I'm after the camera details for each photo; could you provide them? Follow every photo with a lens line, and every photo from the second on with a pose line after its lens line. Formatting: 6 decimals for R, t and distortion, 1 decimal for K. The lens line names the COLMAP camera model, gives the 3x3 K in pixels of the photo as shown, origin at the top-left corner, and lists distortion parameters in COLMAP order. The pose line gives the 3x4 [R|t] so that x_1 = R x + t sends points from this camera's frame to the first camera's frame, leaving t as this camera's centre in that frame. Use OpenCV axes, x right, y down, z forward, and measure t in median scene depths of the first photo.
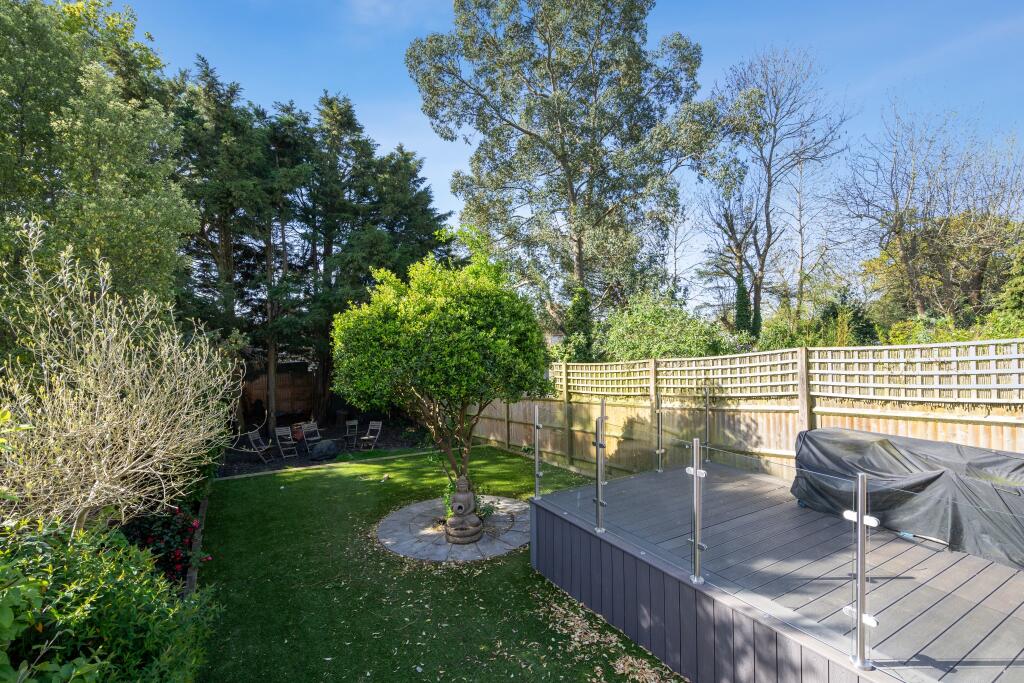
lens RADIAL K [[467.8, 0, 511.4], [0, 467.8, 359.6], [0, 0, 1]] dist [-0.000694, -0.000064]
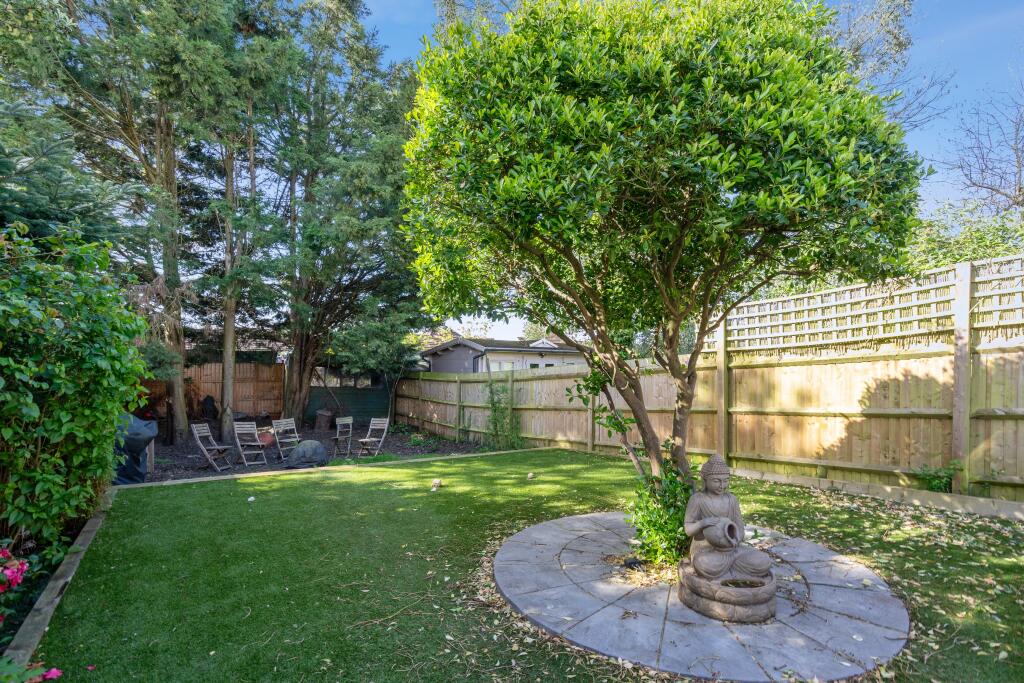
lens RADIAL K [[493.6, 0, 511.0], [0, 493.6, 376.8], [0, 0, 1]] dist [0.001833, 0.000119]
pose [[0.998392, 0.021457, 0.052461, -0.201809], [-0.020306, 0.999543, -0.022378, 0.126223], [-0.052918, 0.021277, 0.998372, 0.370921]]
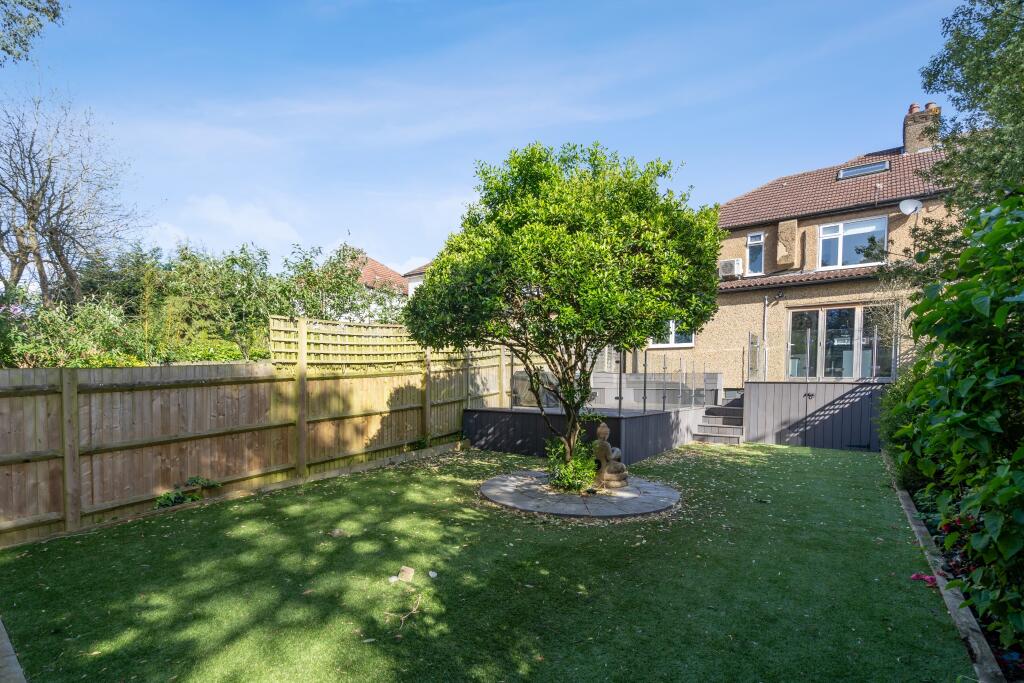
lens RADIAL K [[493.6, 0, 511.0], [0, 493.6, 376.8], [0, 0, 1]] dist [0.001833, 0.000119]
pose [[-0.426801, 0.029976, 0.903849, -0.609773], [0.037257, 0.999185, -0.015545, 0.110854], [-0.903578, 0.027041, -0.427570, 1.057178]]
